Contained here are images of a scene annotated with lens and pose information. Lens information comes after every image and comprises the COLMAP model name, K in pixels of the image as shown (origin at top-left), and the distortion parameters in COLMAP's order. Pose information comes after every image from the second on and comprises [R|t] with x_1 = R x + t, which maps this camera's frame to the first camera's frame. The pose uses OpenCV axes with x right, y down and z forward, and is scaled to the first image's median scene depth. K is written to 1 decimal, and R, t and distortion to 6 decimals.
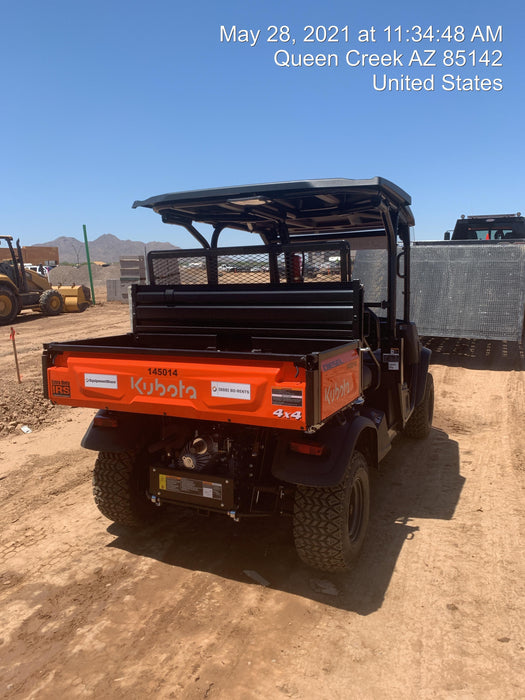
lens RADIAL K [[545.4, 0, 258.4], [0, 545.4, 332.4], [0, 0, 1]] dist [0.024534, -0.009005]
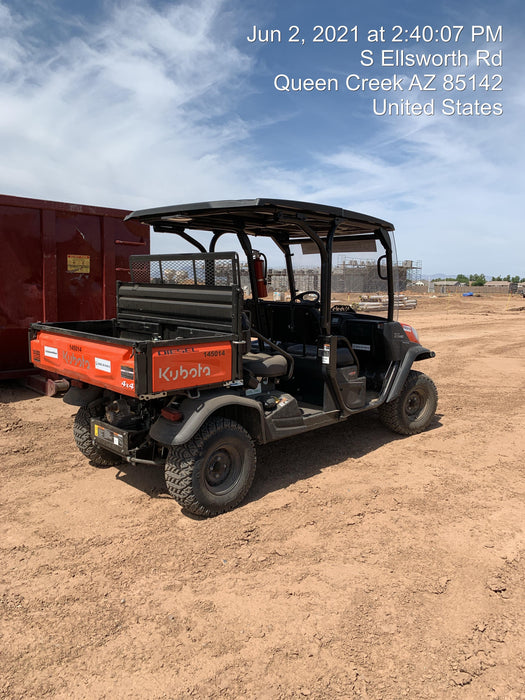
lens RADIAL K [[542.0, 0, 262.5], [0, 542.0, 350.0], [0, 0, 1]] dist [-0.002835, -0.004996]
pose [[0.940717, 0.072549, -0.331344, 0.669740], [-0.055138, 0.996573, 0.061663, -0.031563], [0.334682, -0.039738, 0.941493, -0.123313]]
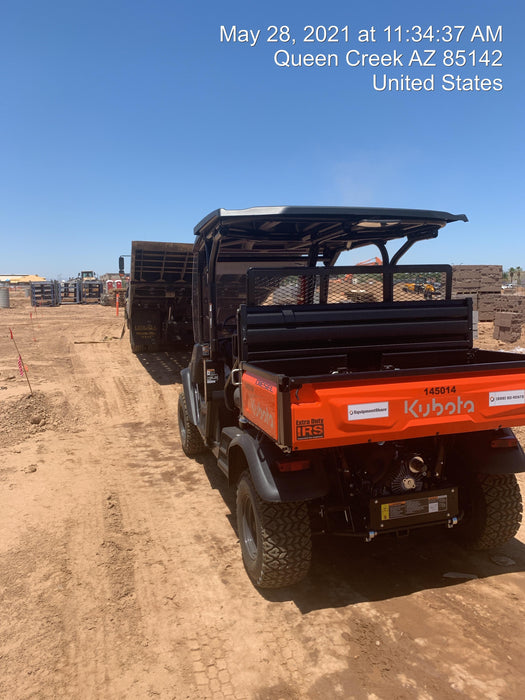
lens RADIAL K [[531.2, 0, 273.5], [0, 531.2, 335.7], [0, 0, 1]] dist [0.063460, -0.068445]
pose [[0.728450, -0.044360, 0.683662, -0.970586], [0.070384, 0.997467, -0.010273, -0.034556], [-0.681474, 0.055602, 0.729727, 0.459571]]
